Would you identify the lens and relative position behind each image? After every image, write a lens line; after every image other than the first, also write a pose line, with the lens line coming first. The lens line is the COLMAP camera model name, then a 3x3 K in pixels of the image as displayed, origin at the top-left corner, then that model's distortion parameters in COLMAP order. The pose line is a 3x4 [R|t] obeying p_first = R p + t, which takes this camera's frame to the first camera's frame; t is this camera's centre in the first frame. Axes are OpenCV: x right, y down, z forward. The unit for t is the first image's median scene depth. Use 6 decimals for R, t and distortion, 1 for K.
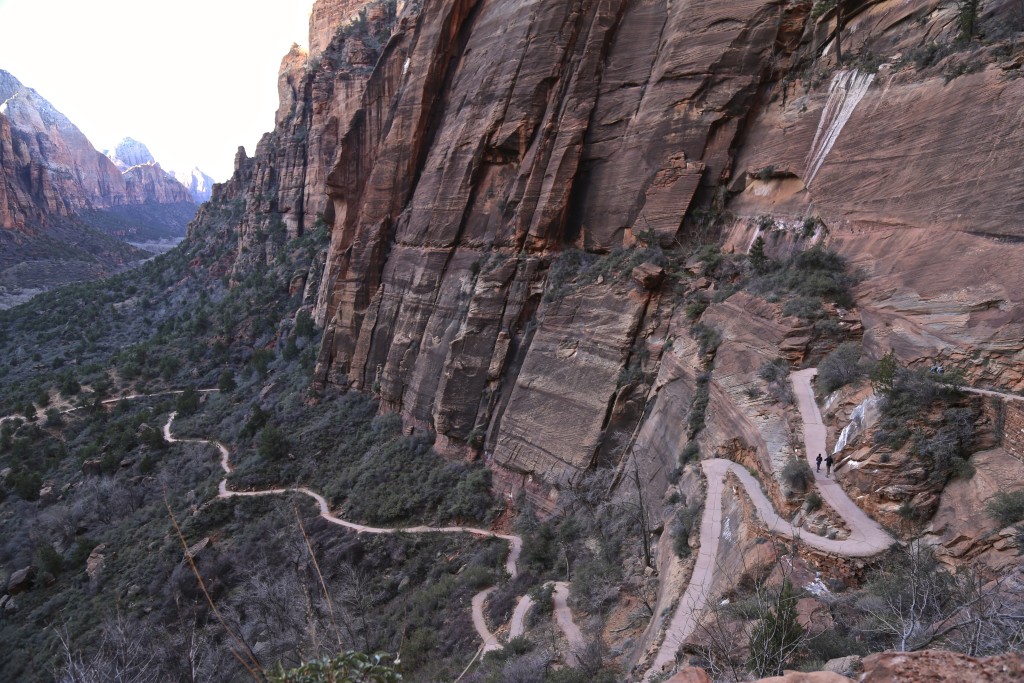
lens RADIAL K [[707.4, 0, 514.0], [0, 707.4, 346.5], [0, 0, 1]] dist [-0.103592, 0.049452]
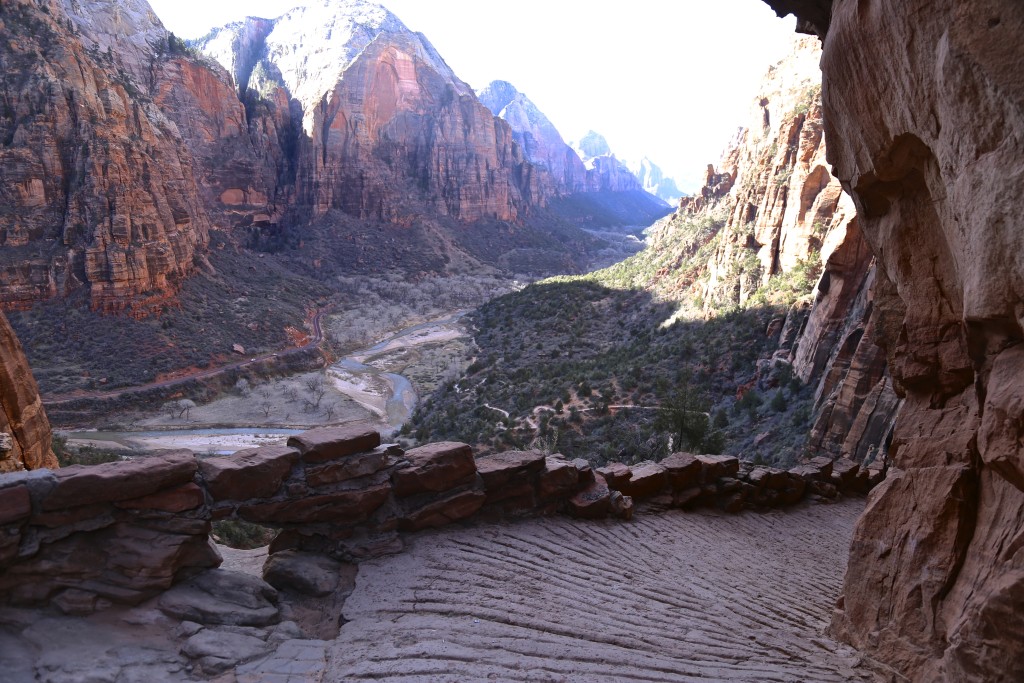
lens RADIAL K [[707.4, 0, 517.9], [0, 707.4, 335.8], [0, 0, 1]] dist [-0.103592, 0.049452]
pose [[0.828318, 0.123124, -0.546562, -0.029090], [-0.123794, 0.991663, 0.035782, -0.049079], [0.546411, 0.038022, 0.836654, -0.120503]]
